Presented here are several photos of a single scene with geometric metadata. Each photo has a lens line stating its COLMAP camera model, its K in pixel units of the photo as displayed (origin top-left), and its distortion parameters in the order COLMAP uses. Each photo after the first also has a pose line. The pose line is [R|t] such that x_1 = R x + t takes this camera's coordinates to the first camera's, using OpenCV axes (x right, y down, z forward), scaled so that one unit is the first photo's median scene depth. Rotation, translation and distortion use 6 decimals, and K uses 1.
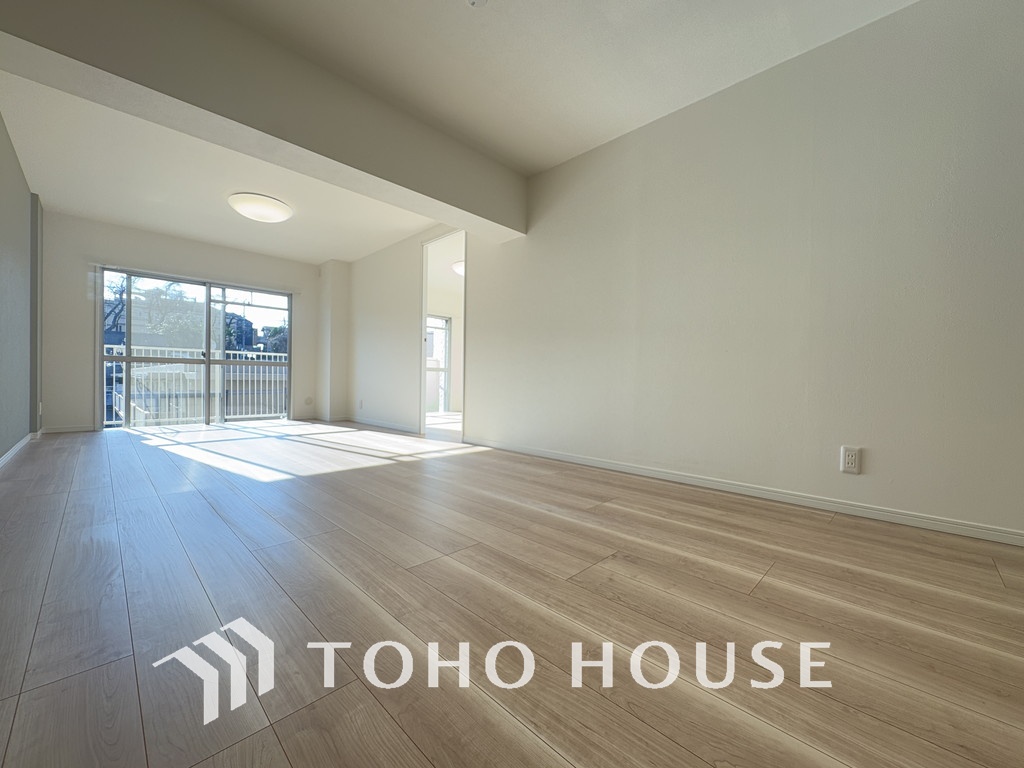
lens RADIAL K [[405.9, 0, 512.0], [0, 405.9, 384.0], [0, 0, 1]] dist [-0.001386, 0.000180]
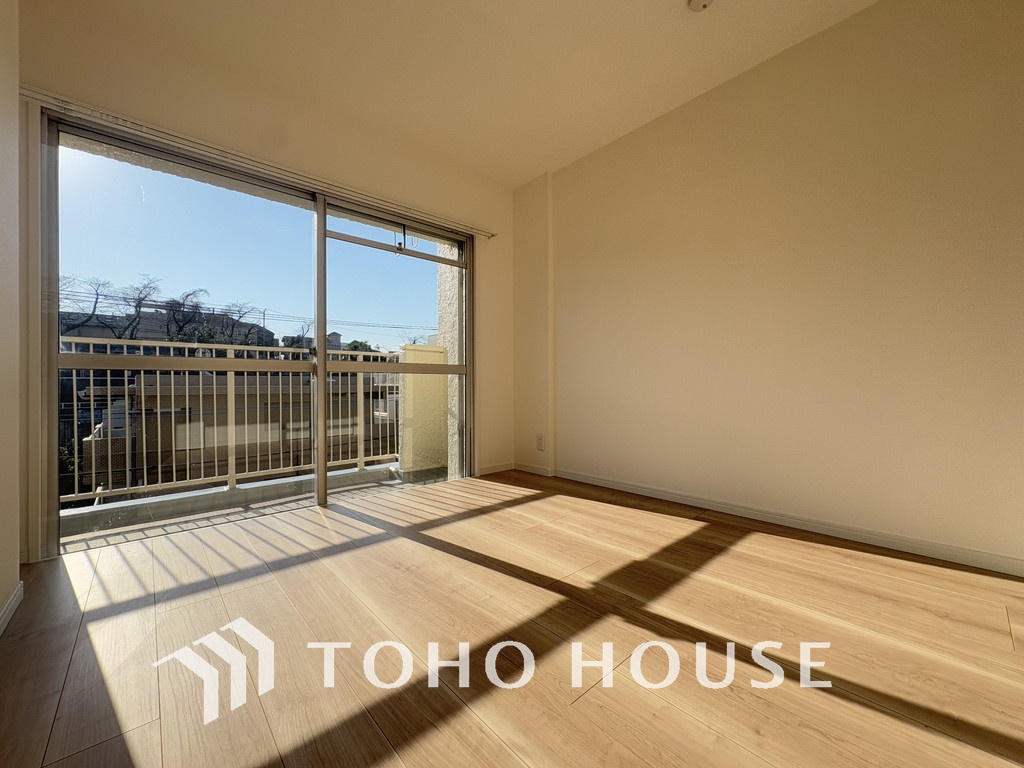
lens RADIAL K [[405.9, 0, 512.0], [0, 405.9, 384.0], [0, 0, 1]] dist [-0.001386, 0.000180]
pose [[0.998052, -0.022750, -0.058098, -0.090026], [0.021967, 0.999659, -0.014085, -0.013556], [0.058398, 0.012781, 0.998212, 0.596047]]
